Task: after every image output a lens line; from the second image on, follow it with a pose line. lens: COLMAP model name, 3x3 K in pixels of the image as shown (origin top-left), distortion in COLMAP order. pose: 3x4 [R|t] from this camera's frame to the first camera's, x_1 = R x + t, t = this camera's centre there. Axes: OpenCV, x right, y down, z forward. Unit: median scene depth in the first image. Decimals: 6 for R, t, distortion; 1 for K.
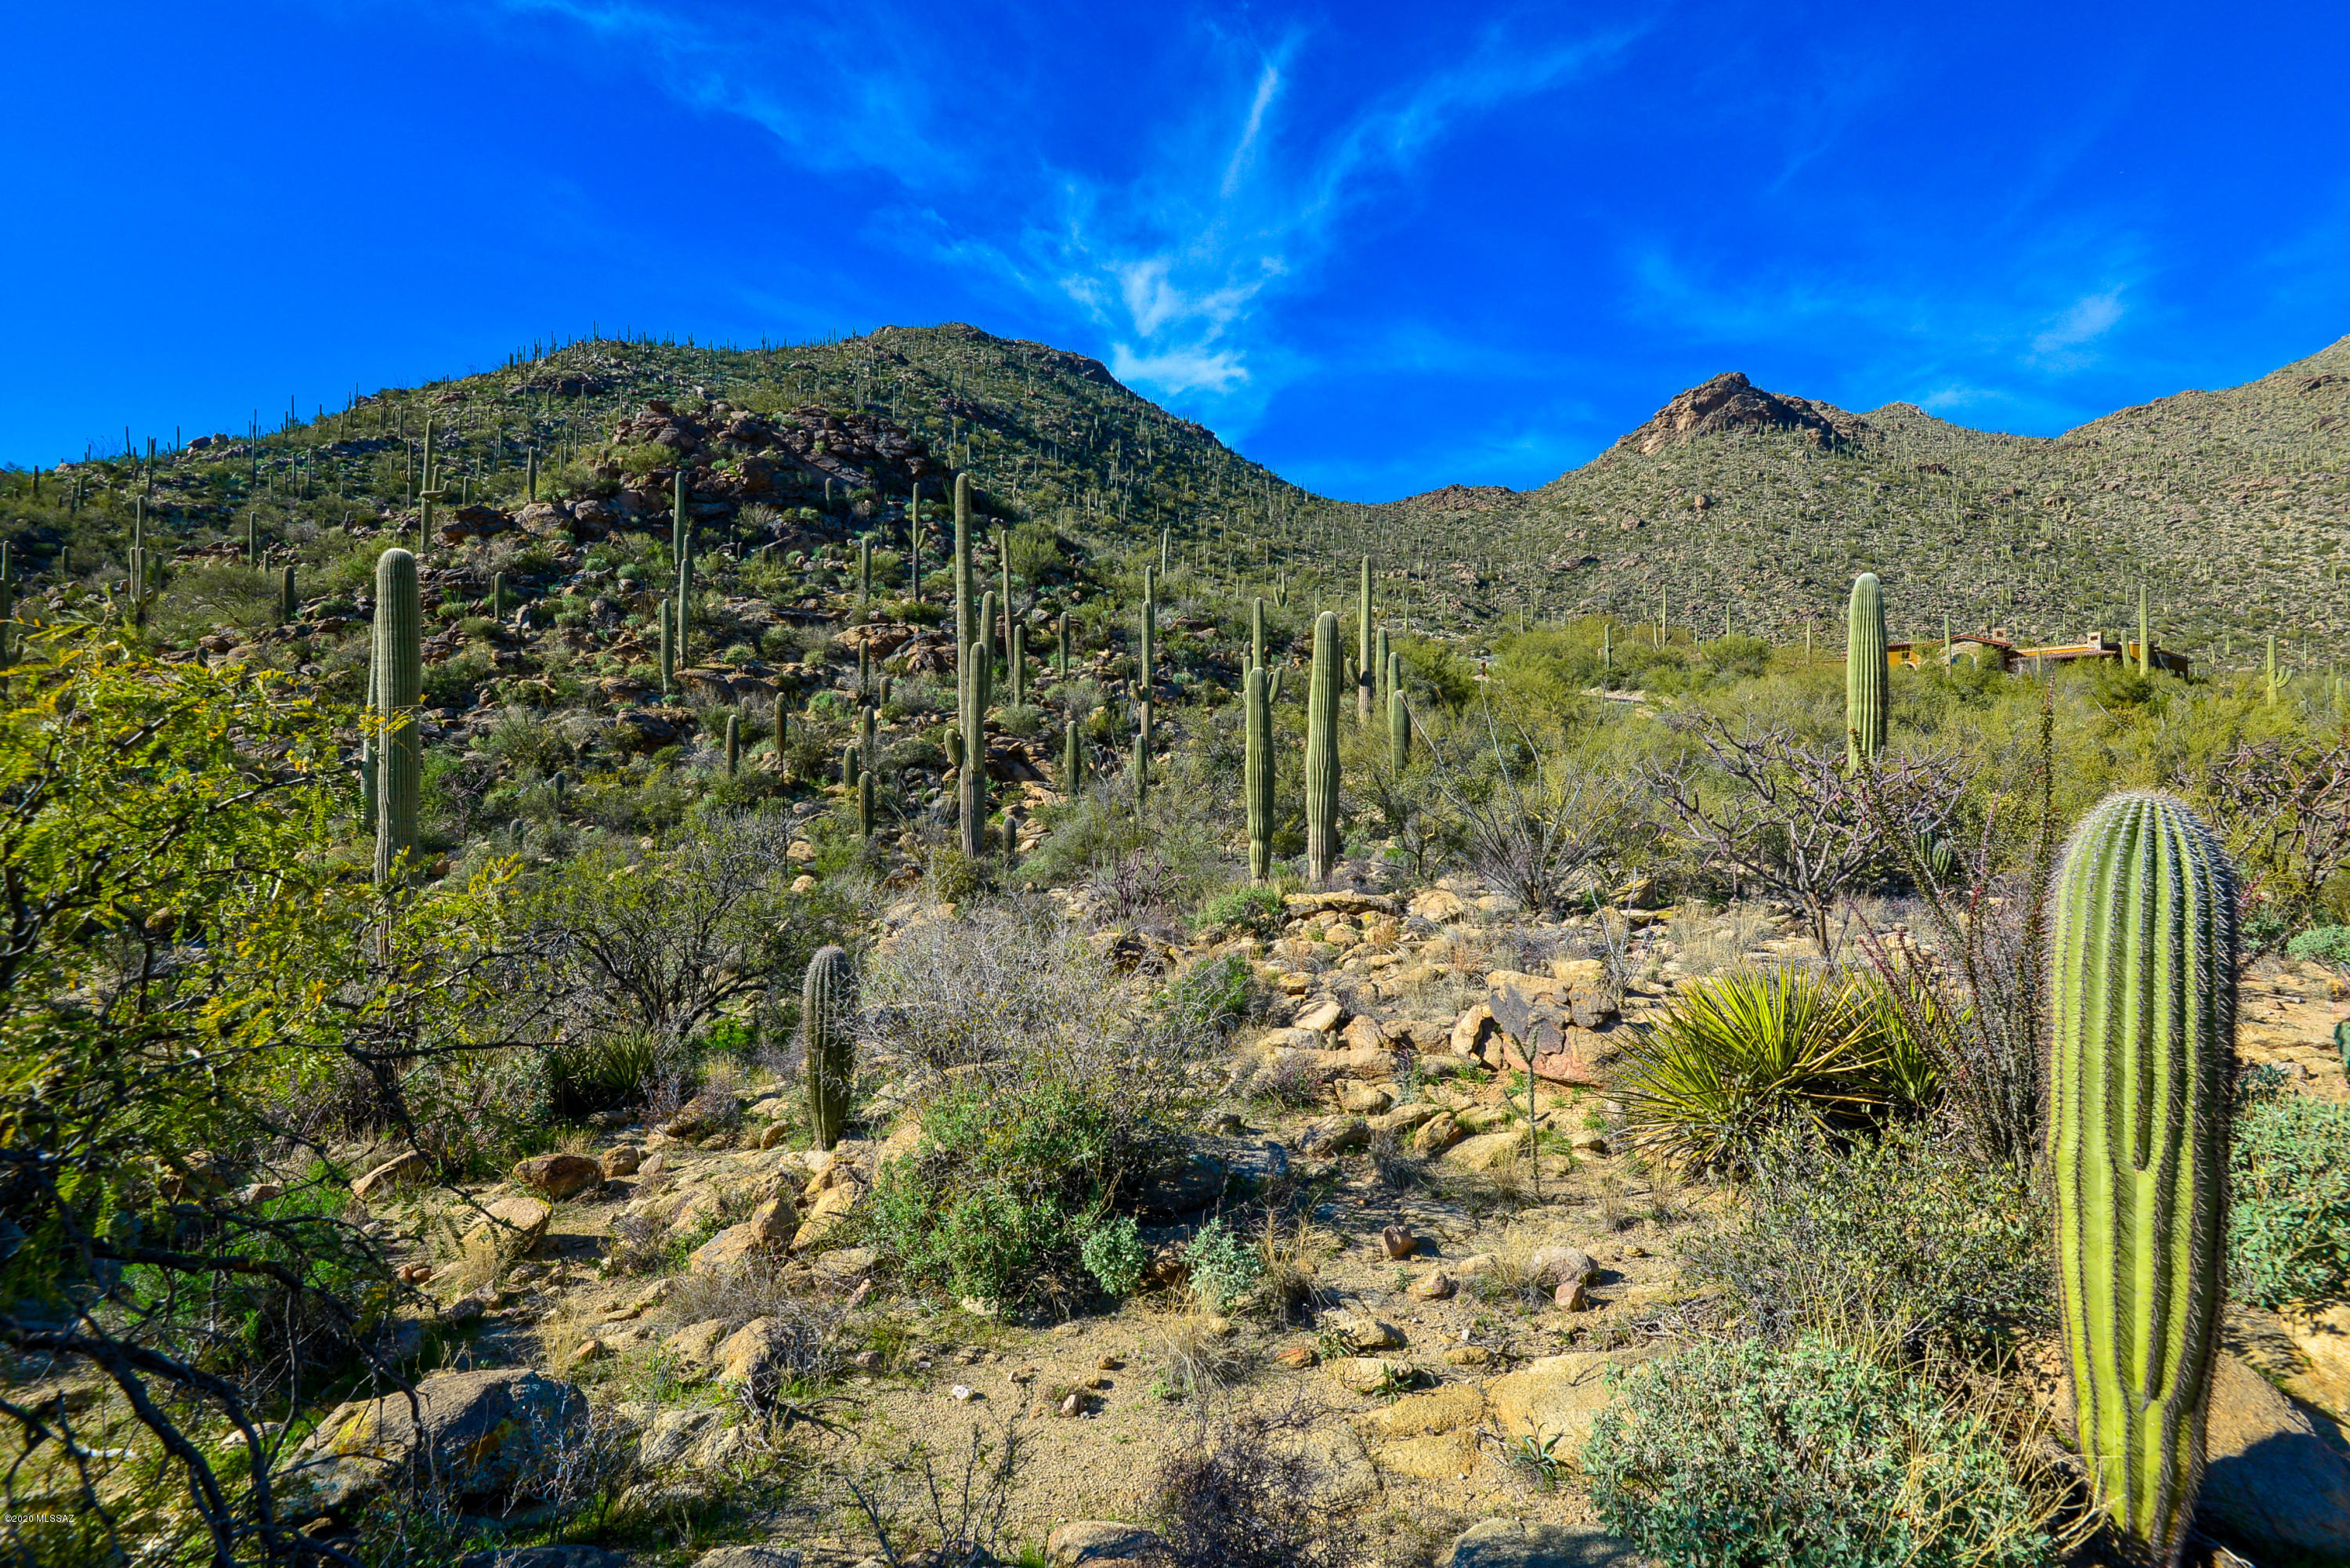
lens RADIAL K [[1058.3, 0, 1183.5], [0, 1058.3, 776.4], [0, 0, 1]] dist [-0.009454, -0.006911]
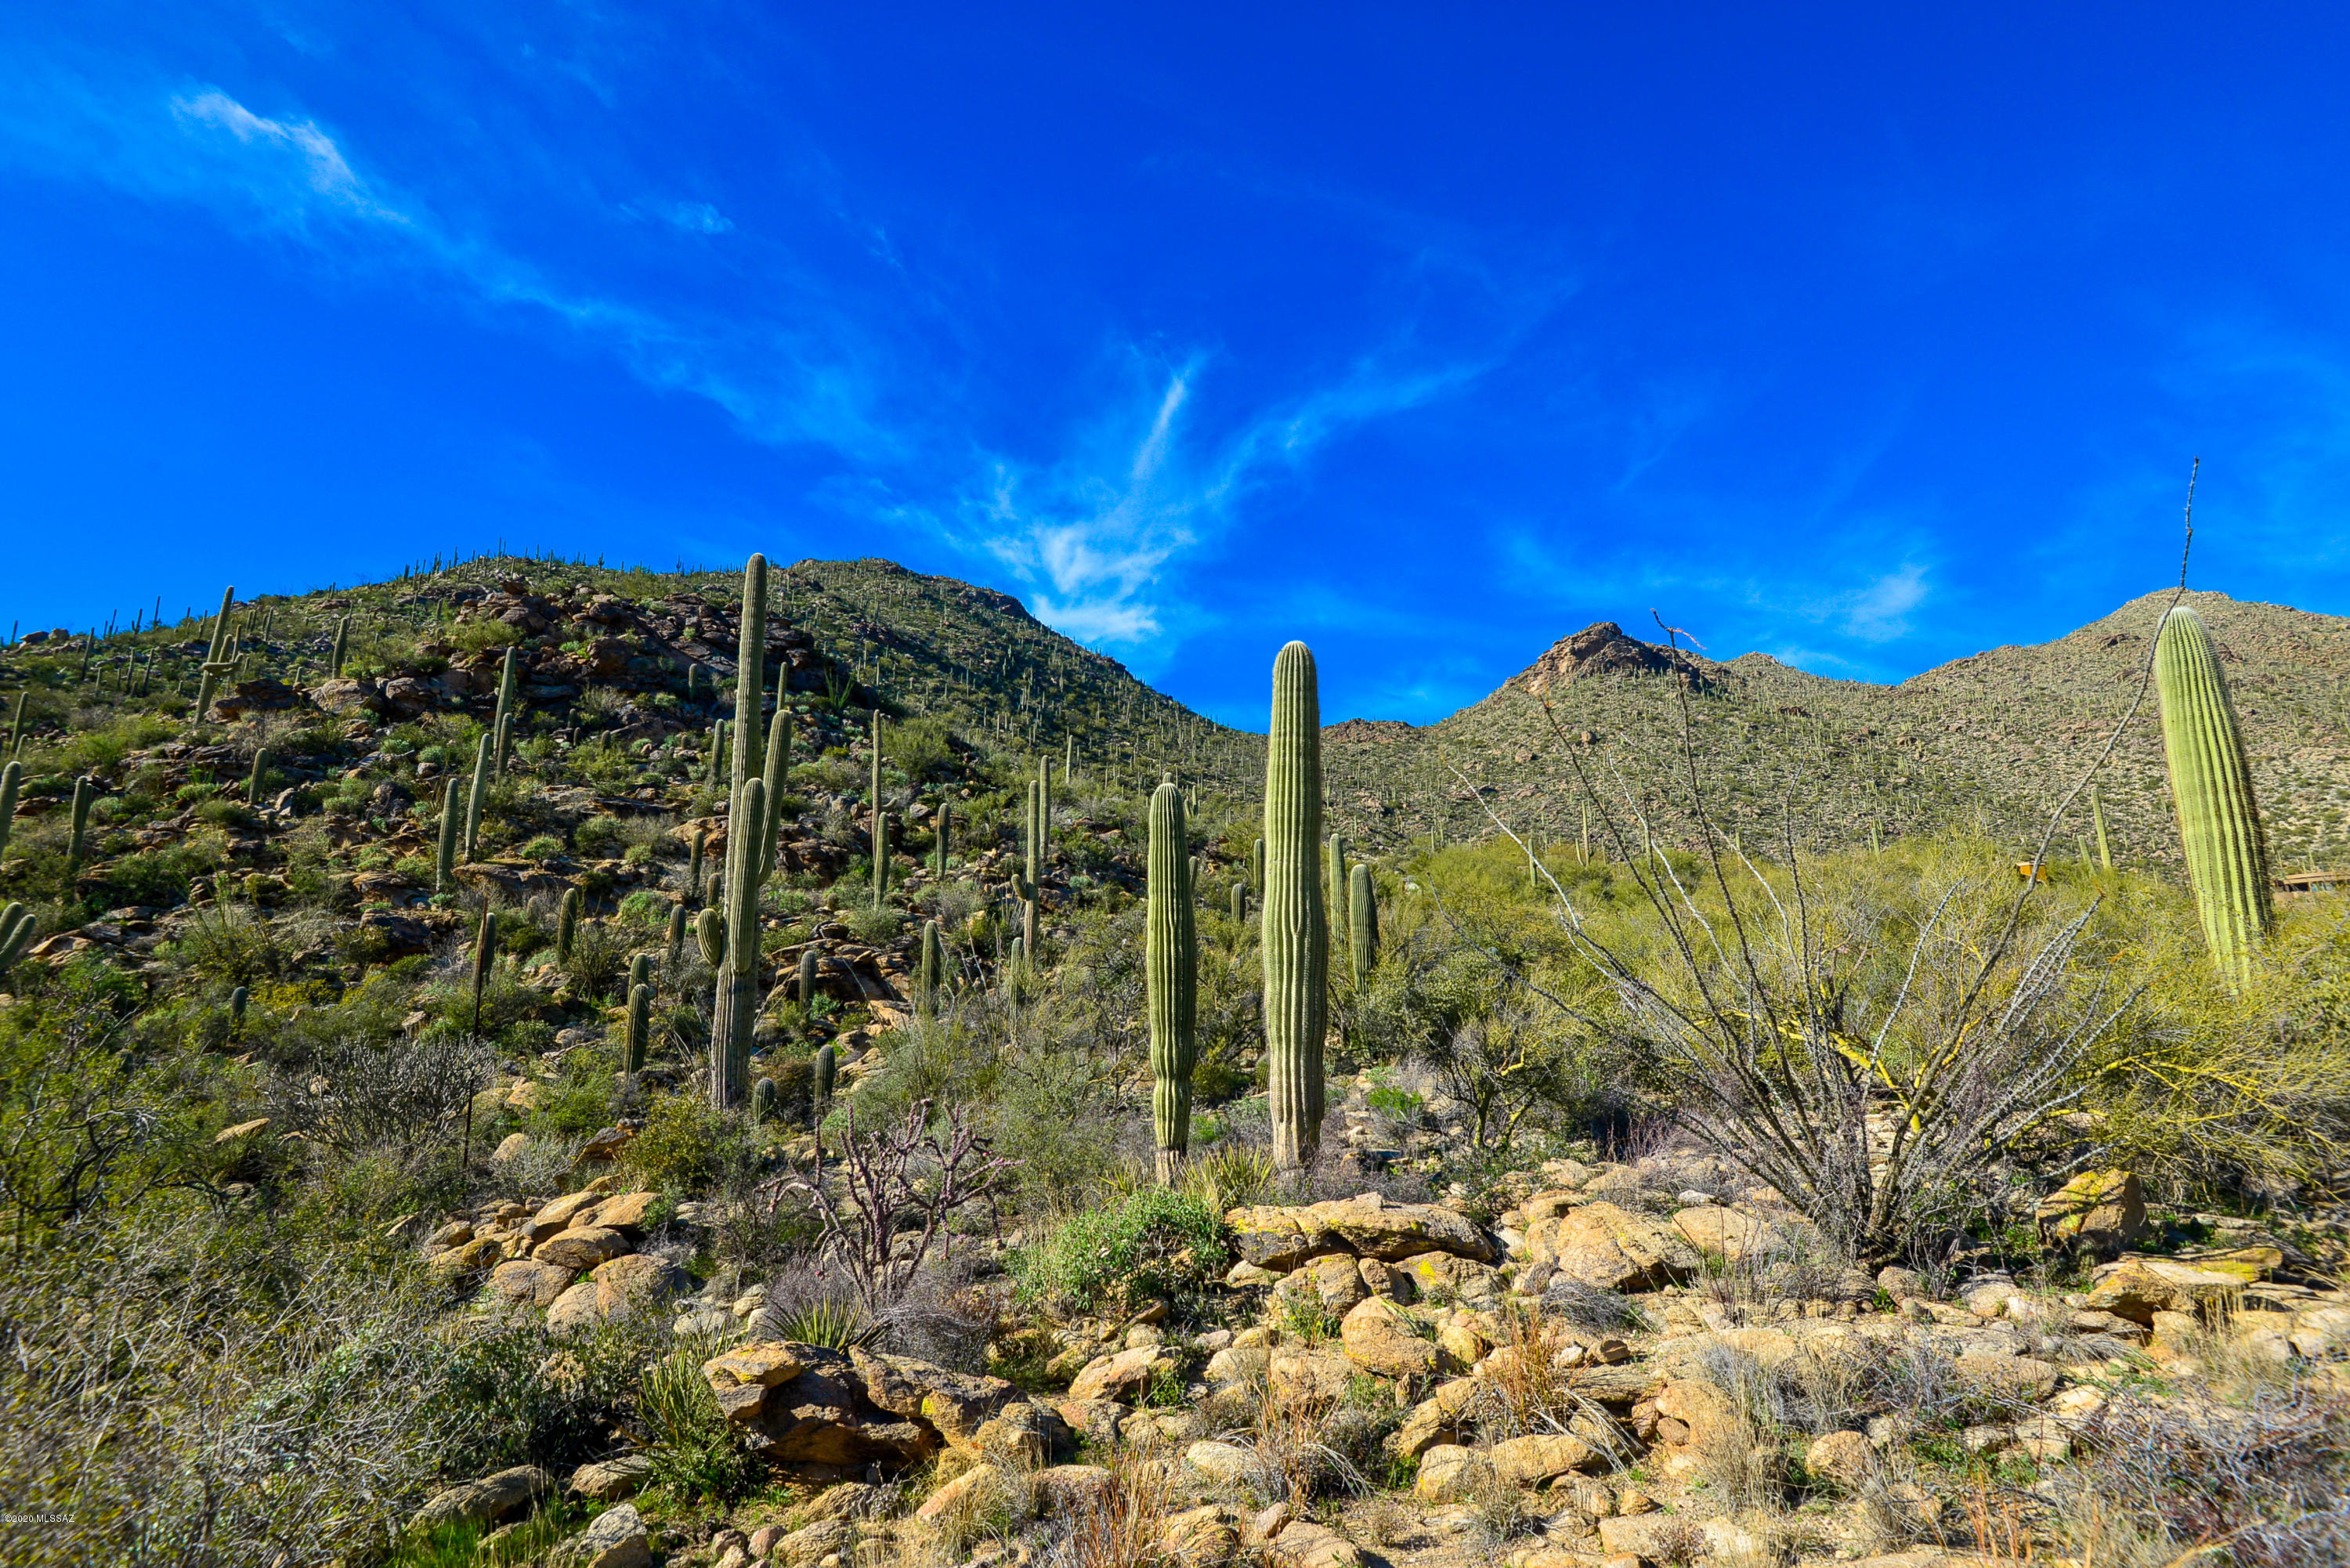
lens RADIAL K [[1052.4, 0, 1178.9], [0, 1052.4, 788.7], [0, 0, 1]] dist [-0.008425, -0.007913]
pose [[0.996768, 0.012728, 0.079321, 0.002127], [0.003644, 0.979190, -0.202914, 0.001598], [-0.080253, 0.202548, 0.975978, 0.030005]]
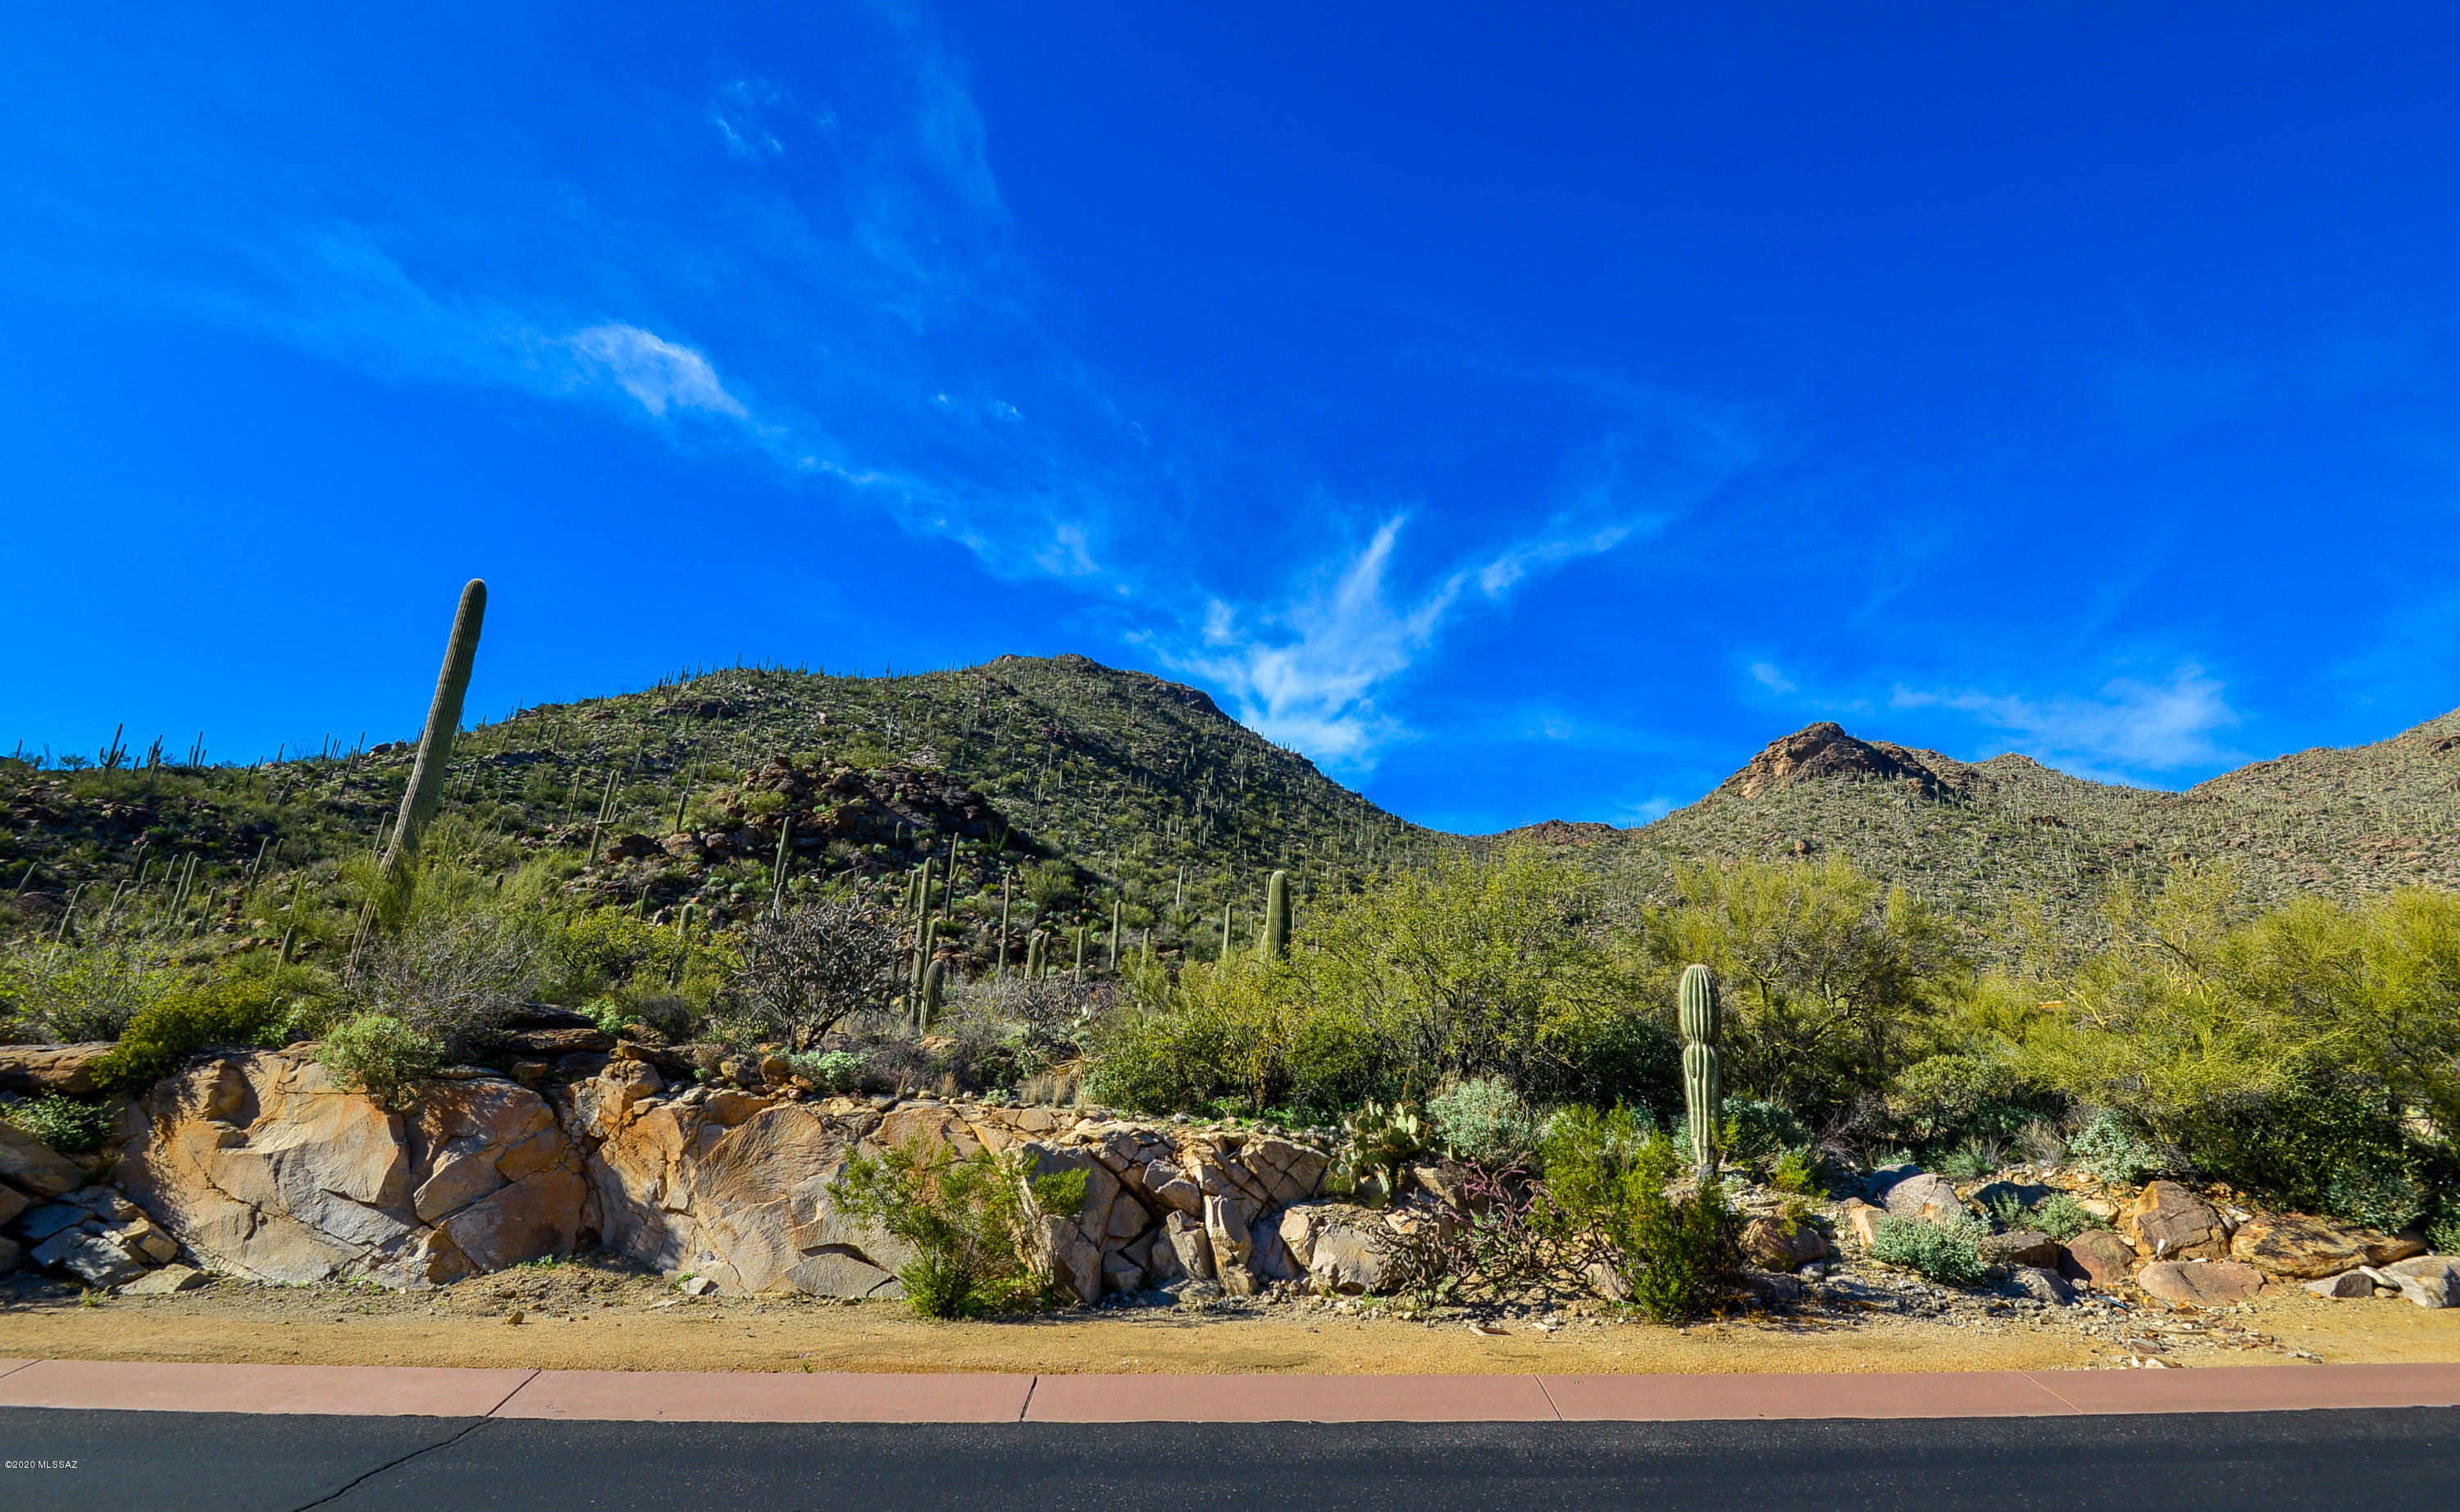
lens RADIAL K [[1147.3, 0, 1254.2], [0, 1147.3, 750.6], [0, 0, 1]] dist [-0.012455, -0.005694]
pose [[0.998231, 0.034478, -0.048437, 0.044658], [-0.047775, 0.950090, -0.308296, 0.013242], [0.035391, 0.310065, 0.950057, -0.095749]]
